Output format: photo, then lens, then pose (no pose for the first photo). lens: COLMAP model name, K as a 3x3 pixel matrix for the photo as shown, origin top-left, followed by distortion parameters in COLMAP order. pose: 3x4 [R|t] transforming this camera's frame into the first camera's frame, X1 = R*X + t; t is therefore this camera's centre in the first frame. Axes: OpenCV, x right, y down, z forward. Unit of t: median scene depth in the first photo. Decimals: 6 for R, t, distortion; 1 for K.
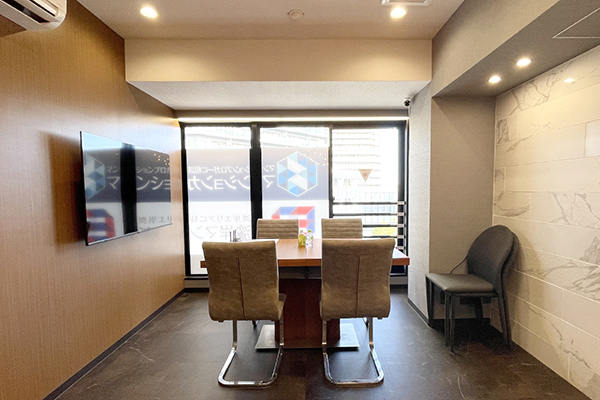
lens RADIAL K [[325.2, 0, 301.8], [0, 325.2, 190.0], [0, 0, 1]] dist [-0.004022, -0.001293]
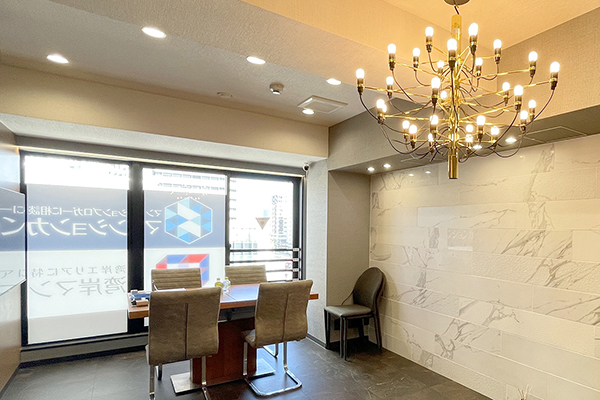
lens RADIAL K [[452.0, 0, 300.0], [0, 452.0, 200.0], [0, 0, 1]] dist [-0.001500, -0.002332]
pose [[0.921360, 0.017631, 0.388309, -0.323885], [0.000739, 0.998889, -0.047109, -0.064137], [-0.388709, 0.043692, 0.920324, -0.495368]]
